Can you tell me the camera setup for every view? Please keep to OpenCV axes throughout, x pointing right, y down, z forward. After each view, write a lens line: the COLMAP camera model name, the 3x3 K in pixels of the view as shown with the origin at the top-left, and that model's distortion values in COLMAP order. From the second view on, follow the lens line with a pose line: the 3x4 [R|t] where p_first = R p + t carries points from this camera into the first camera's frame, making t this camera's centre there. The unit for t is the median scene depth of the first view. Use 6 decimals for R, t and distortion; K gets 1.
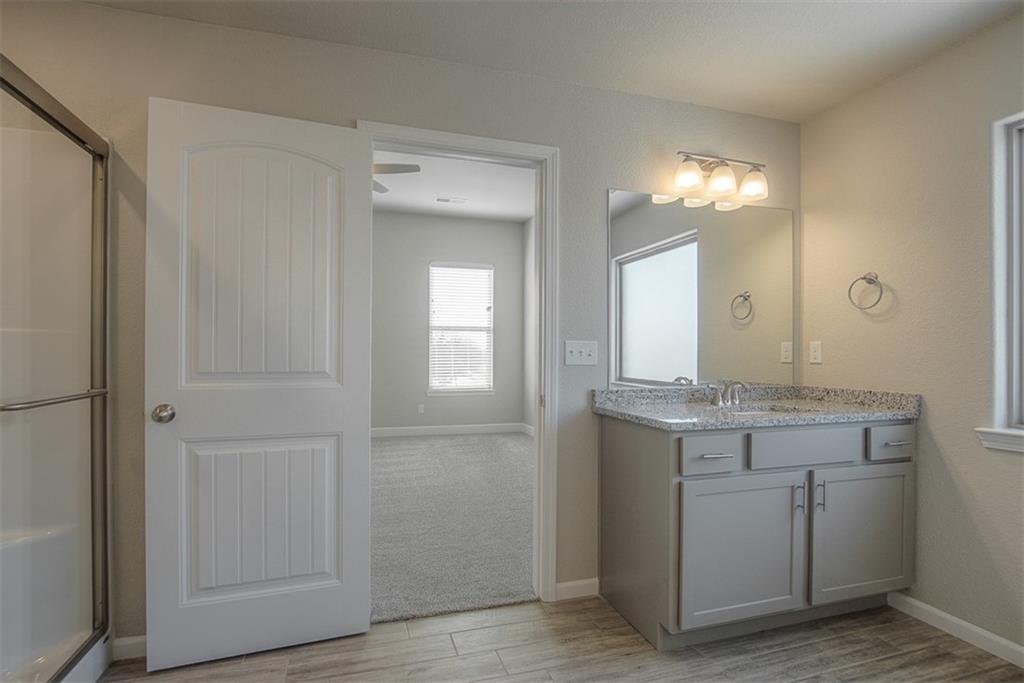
lens RADIAL K [[468.8, 0, 508.1], [0, 468.8, 345.8], [0, 0, 1]] dist [-0.003012, 0.000514]
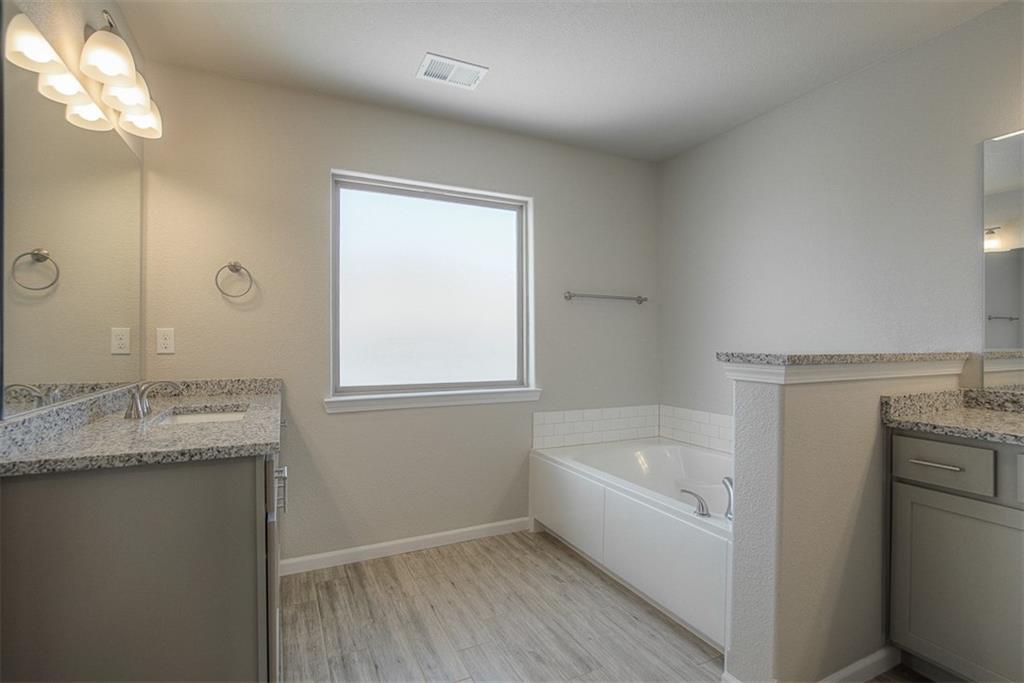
lens RADIAL K [[468.8, 0, 506.2], [0, 468.8, 342.4], [0, 0, 1]] dist [-0.003012, 0.000514]
pose [[-0.102479, -0.003793, 0.994728, -0.251940], [-0.015495, 0.999877, 0.002216, 0.005767], [-0.994614, -0.015186, -0.102525, 0.480074]]
